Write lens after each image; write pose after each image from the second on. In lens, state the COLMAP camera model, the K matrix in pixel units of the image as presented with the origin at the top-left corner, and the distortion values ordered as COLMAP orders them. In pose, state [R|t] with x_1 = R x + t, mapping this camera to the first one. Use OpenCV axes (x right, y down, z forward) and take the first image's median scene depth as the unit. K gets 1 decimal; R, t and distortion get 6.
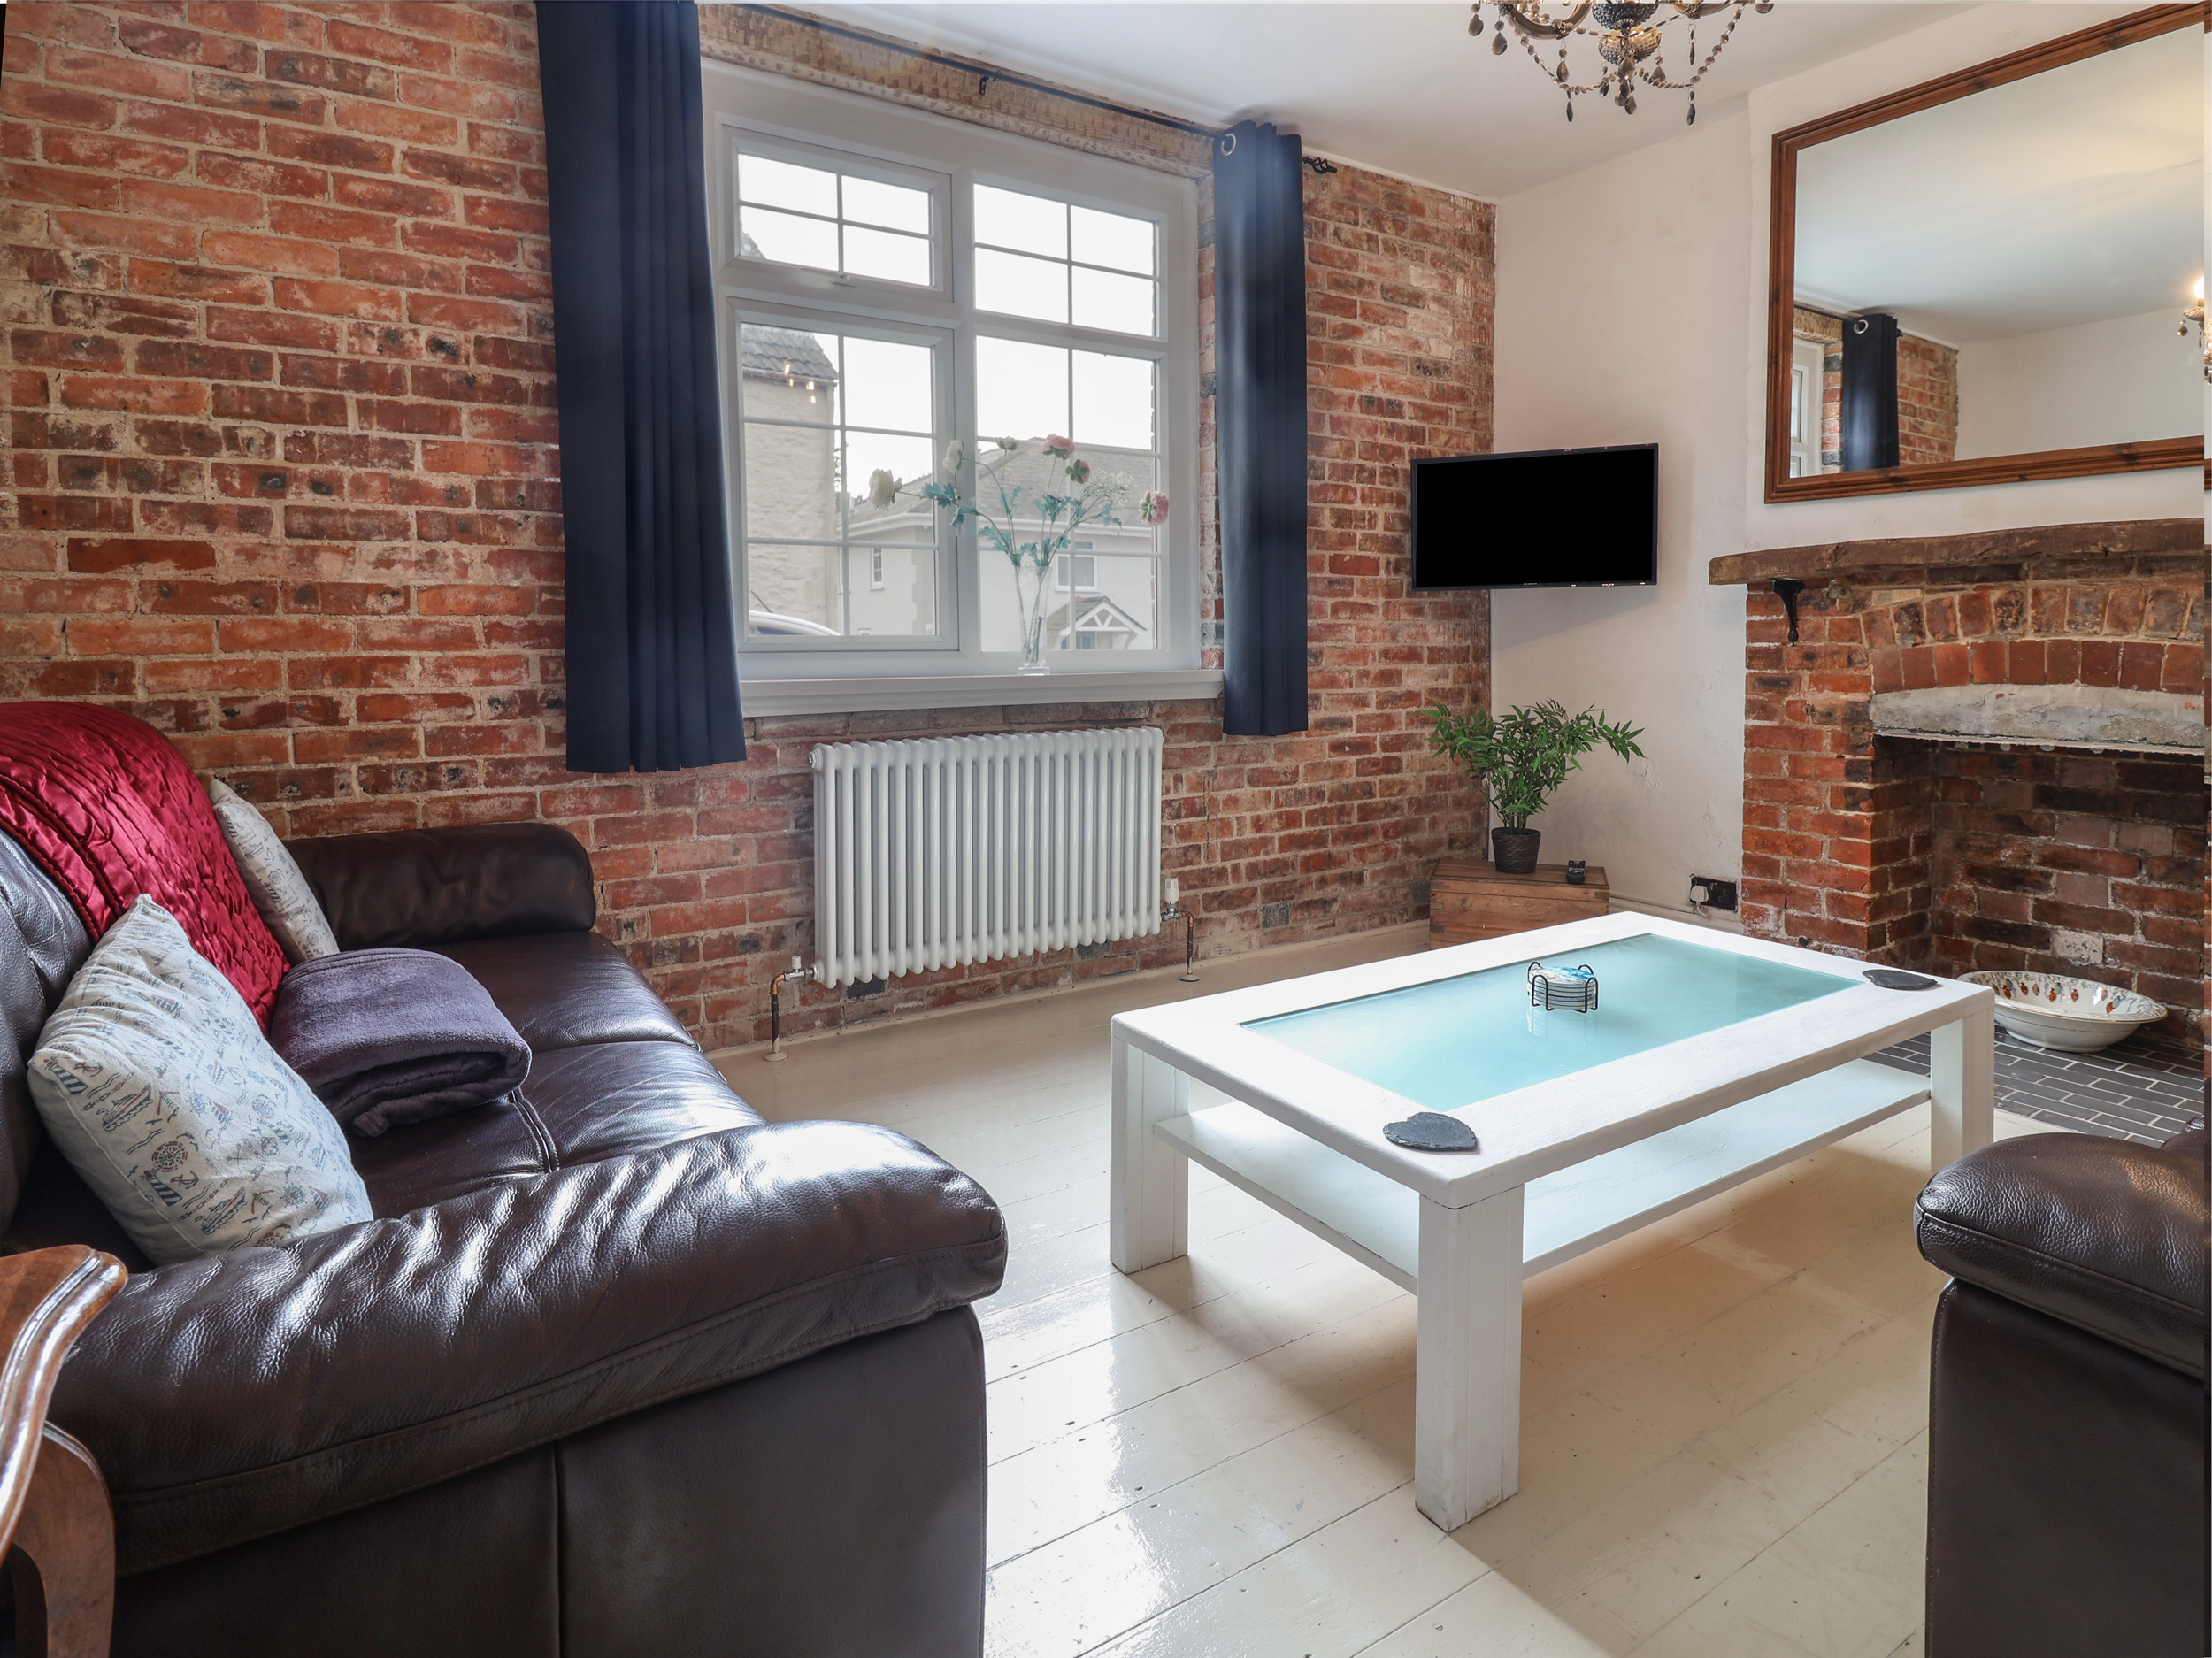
lens RADIAL K [[1215.9, 0, 1103.3], [0, 1215.9, 827.4], [0, 0, 1]] dist [-0.003270, -0.011745]
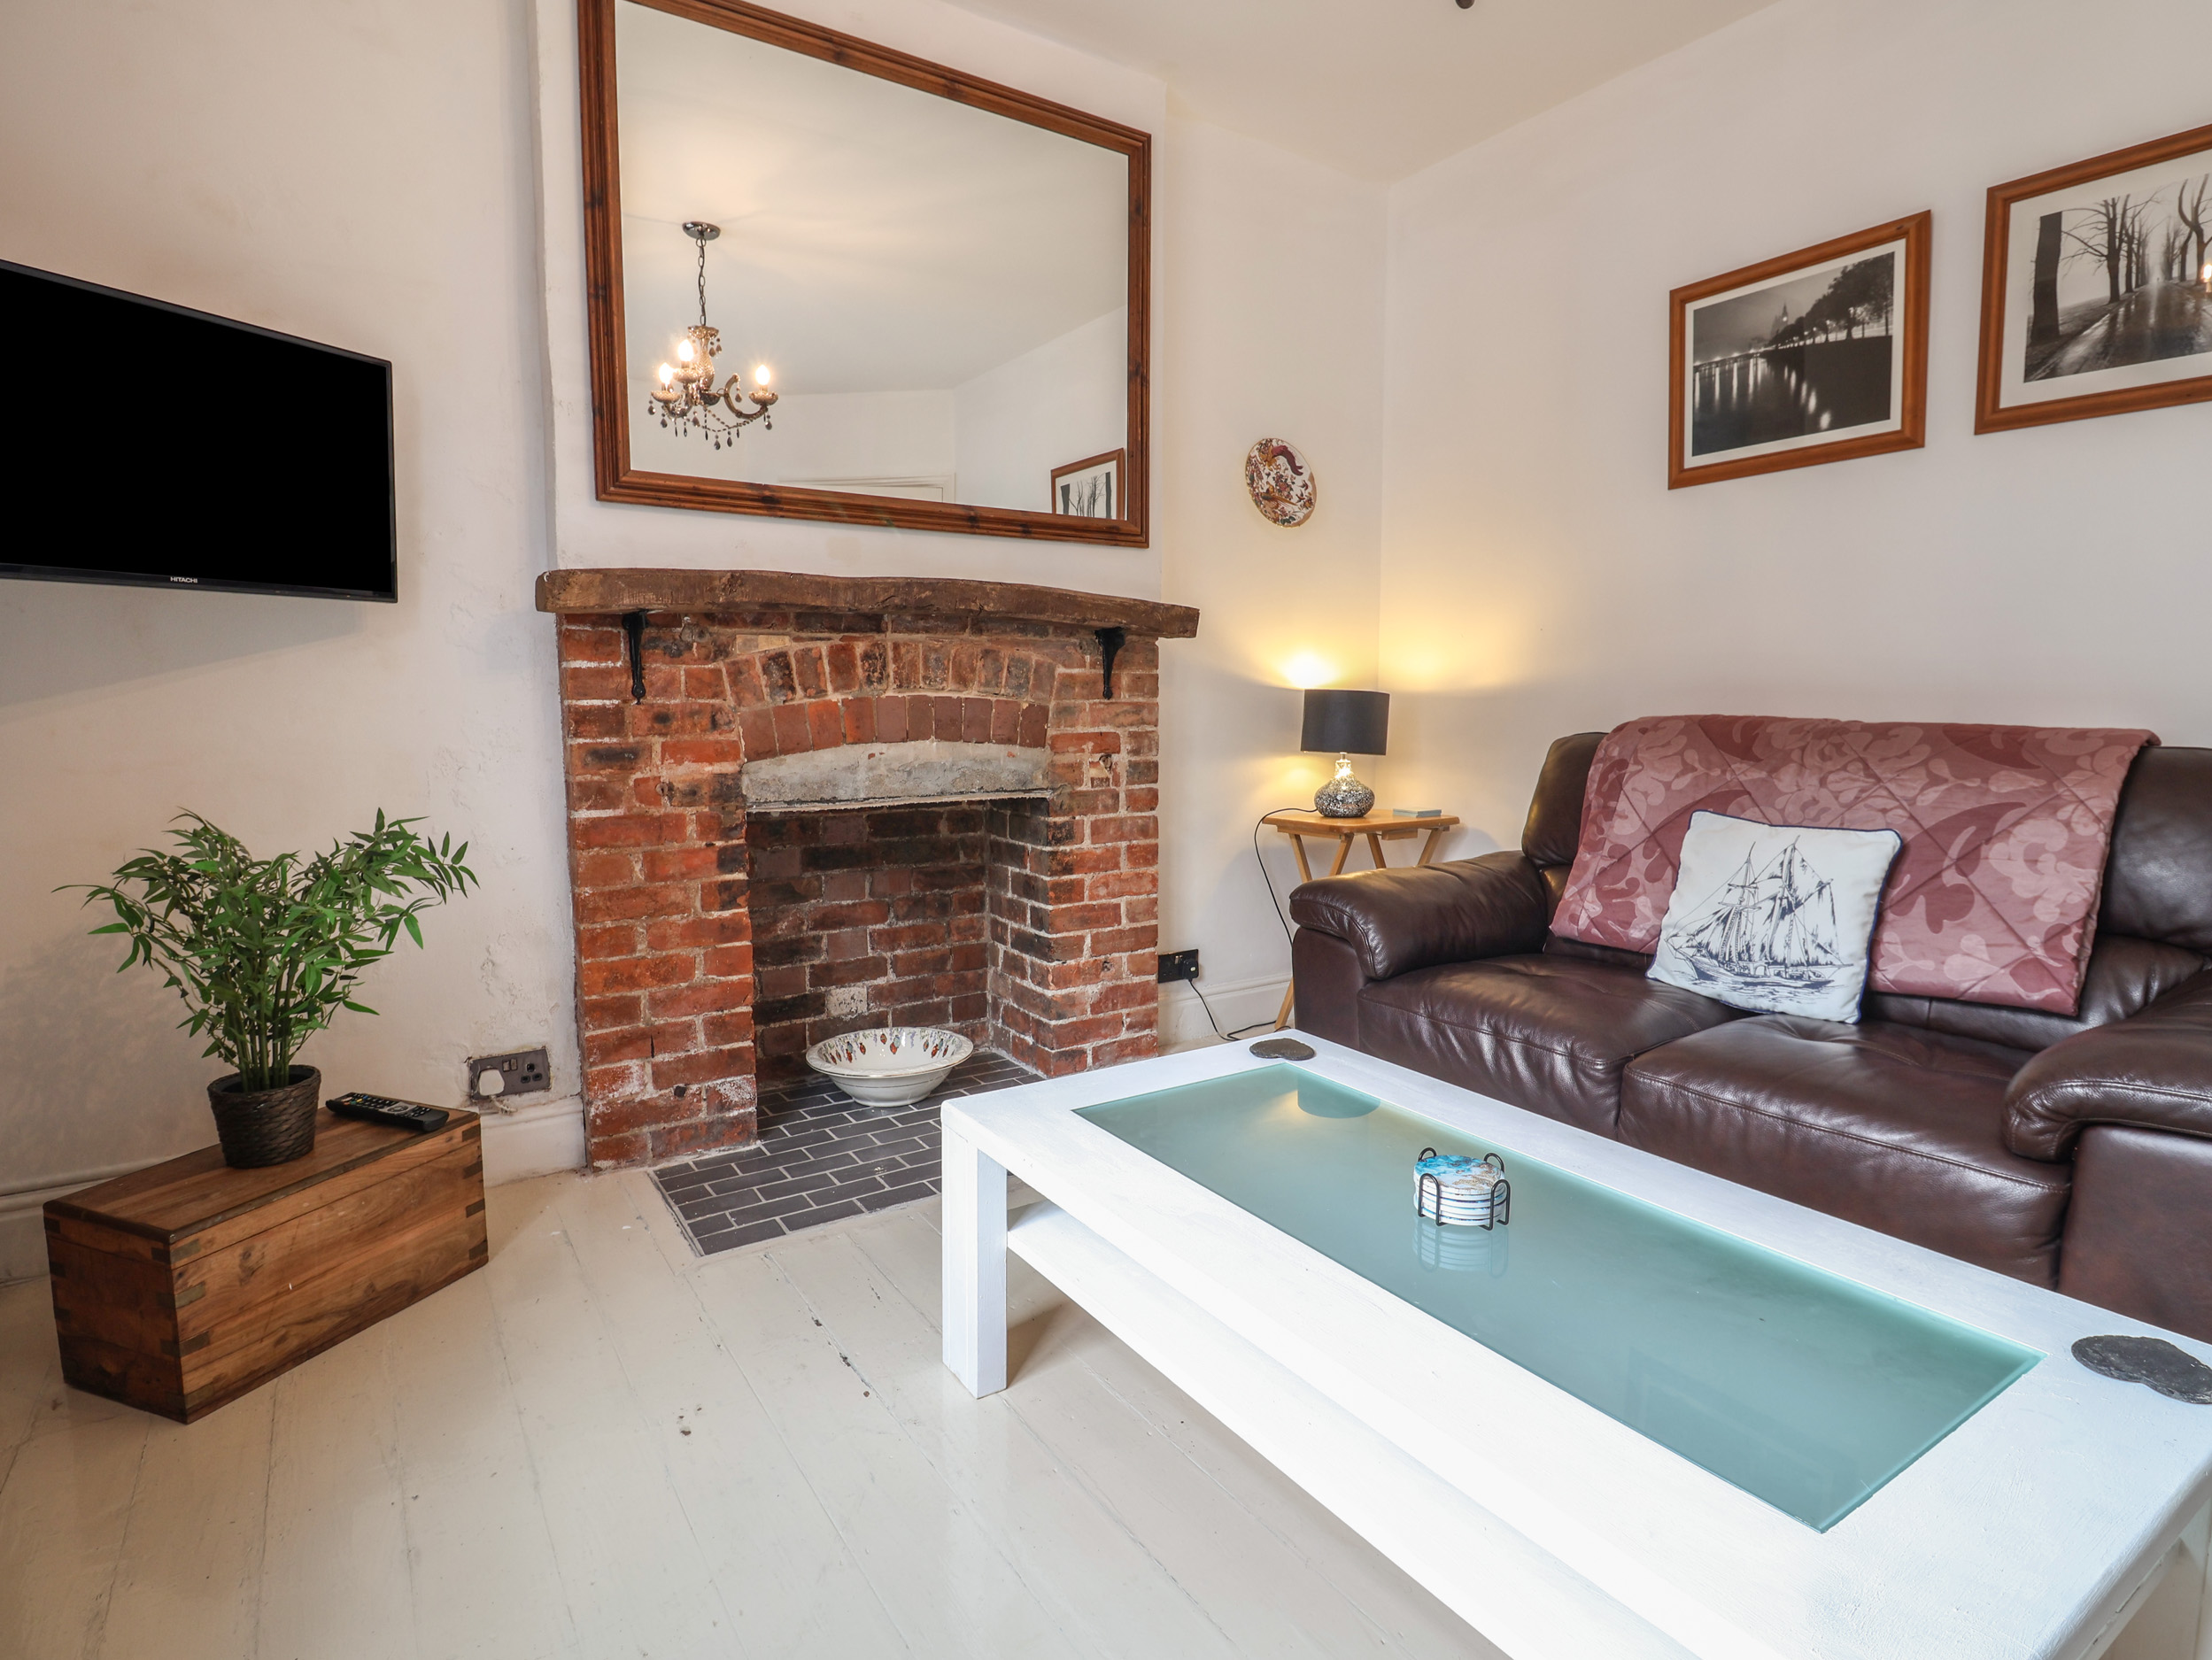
lens RADIAL K [[1215.9, 0, 1105.8], [0, 1215.9, 844.2], [0, 0, 1]] dist [-0.003270, -0.011745]
pose [[-0.033340, -0.117368, 0.992529, -0.184112], [0.151754, 0.980972, 0.121099, -0.118907], [-0.987856, 0.154658, -0.014895, 0.786570]]
